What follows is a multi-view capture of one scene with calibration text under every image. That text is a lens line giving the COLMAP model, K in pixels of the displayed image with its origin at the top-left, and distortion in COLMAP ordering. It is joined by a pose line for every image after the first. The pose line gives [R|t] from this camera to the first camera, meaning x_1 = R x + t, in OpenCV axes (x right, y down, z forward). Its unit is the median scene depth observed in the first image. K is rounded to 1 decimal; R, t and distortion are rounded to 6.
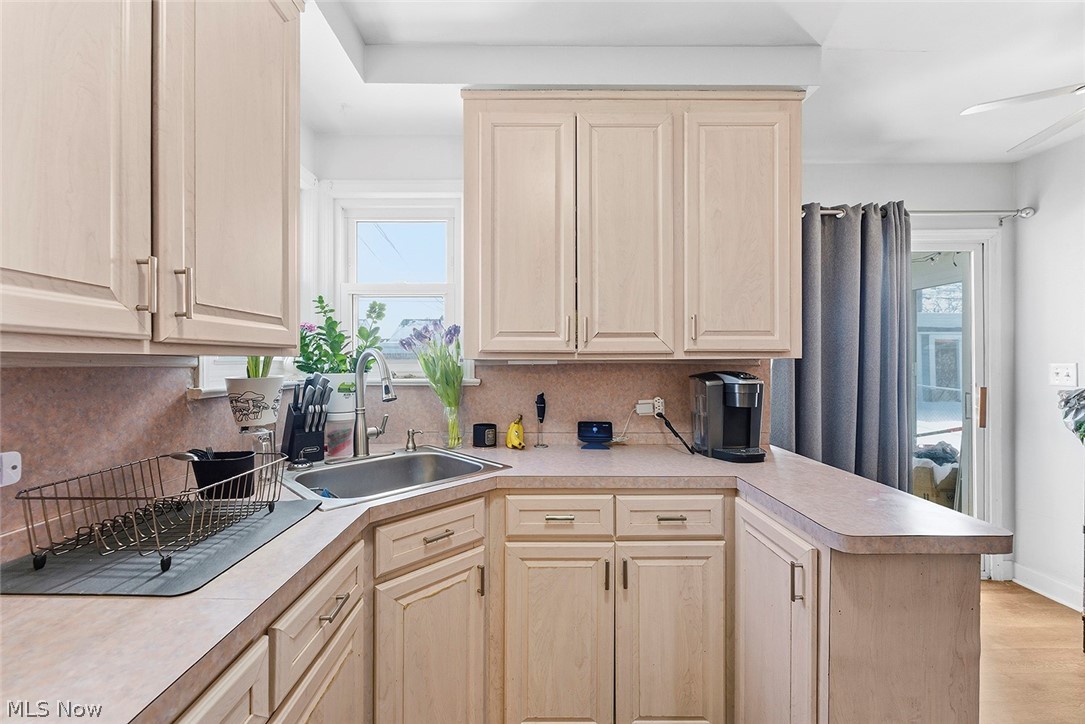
lens RADIAL K [[440.0, 0, 534.7], [0, 440.0, 362.5], [0, 0, 1]] dist [-0.002392, 0.000082]
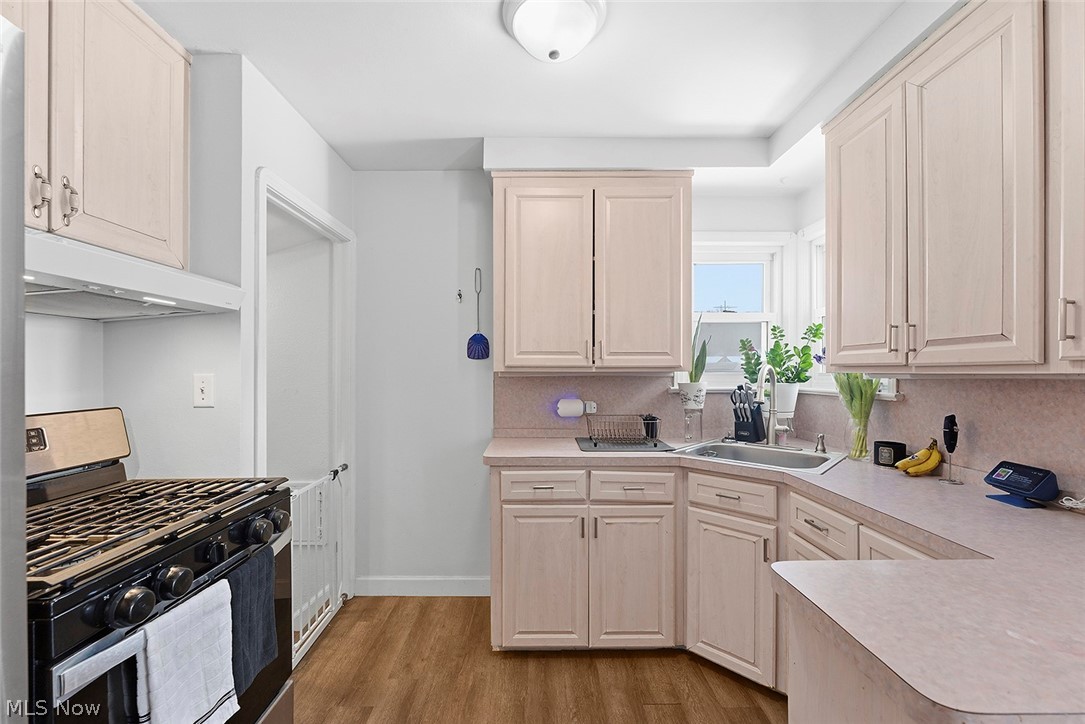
lens RADIAL K [[429.9, 0, 540.4], [0, 429.9, 370.6], [0, 0, 1]] dist [-0.000131, 0.000138]
pose [[0.002171, -0.002628, -0.999994, 0.848372], [-0.002915, 0.999992, -0.002634, -0.007125], [0.999993, 0.002921, 0.002163, 0.274306]]
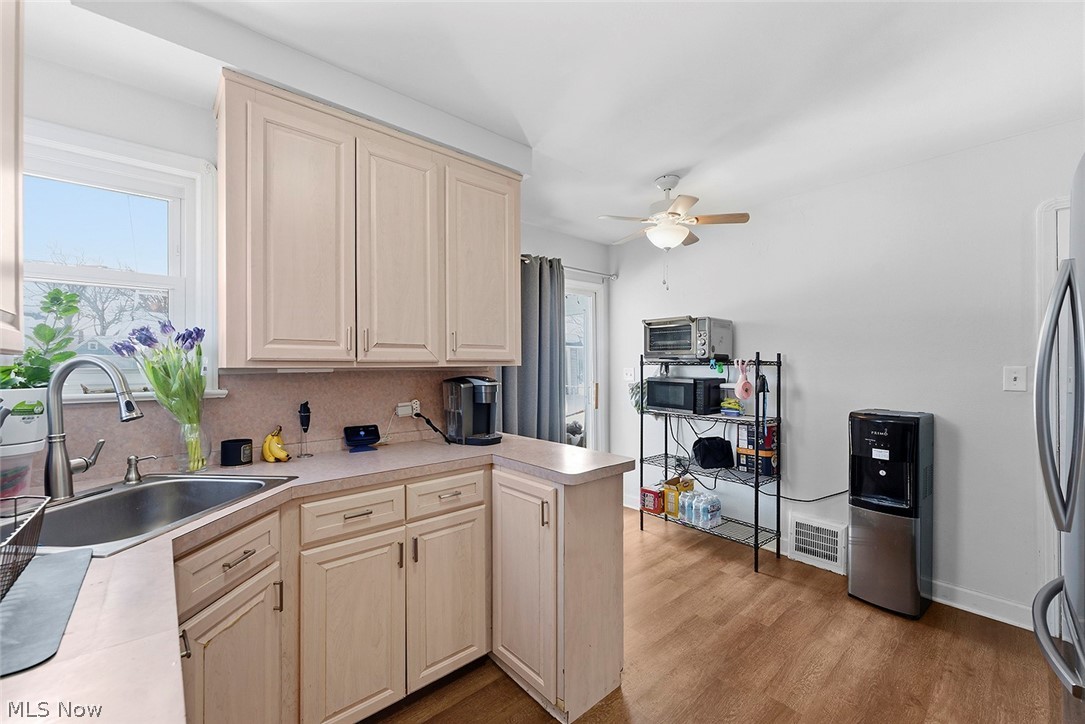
lens RADIAL K [[438.2, 0, 536.3], [0, 438.2, 365.4], [0, 0, 1]] dist [-0.002079, 0.000283]
pose [[0.757993, -0.002586, 0.652257, -0.248328], [0.006276, 0.999975, -0.003329, -0.005367], [-0.652232, 0.006617, 0.757990, -0.082211]]
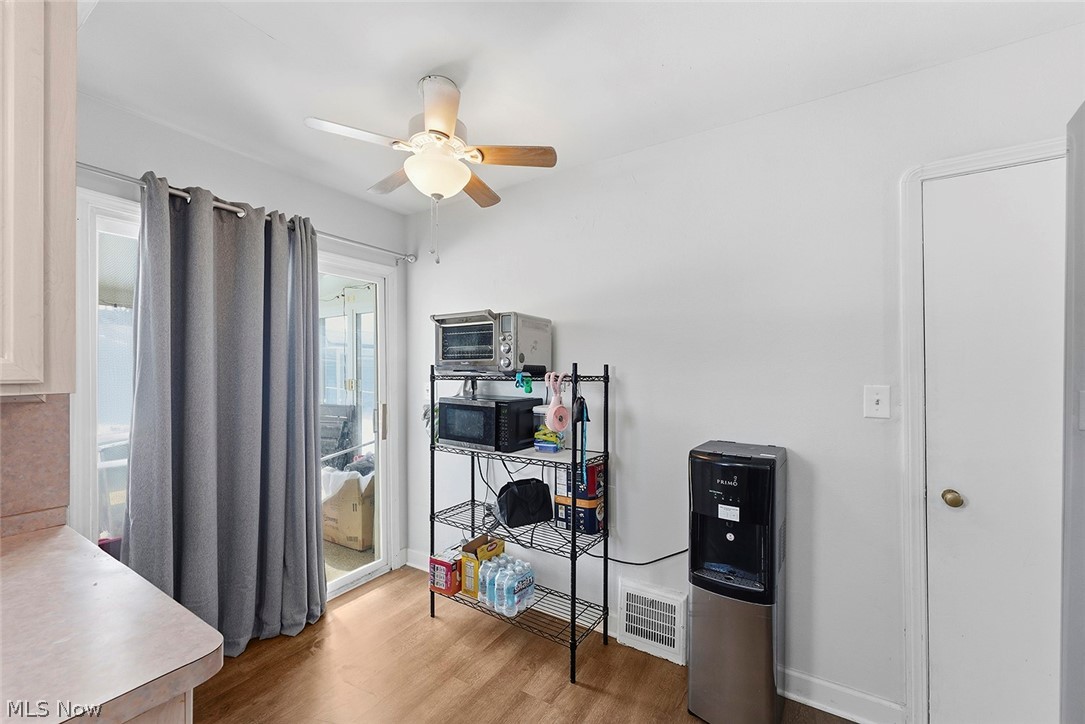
lens RADIAL K [[438.2, 0, 536.3], [0, 438.2, 365.4], [0, 0, 1]] dist [-0.002079, 0.000283]
pose [[0.536153, 0.011476, 0.844043, 0.390508], [0.006325, 0.999825, -0.017612, -0.029169], [-0.844097, 0.014781, 0.535986, 0.082049]]
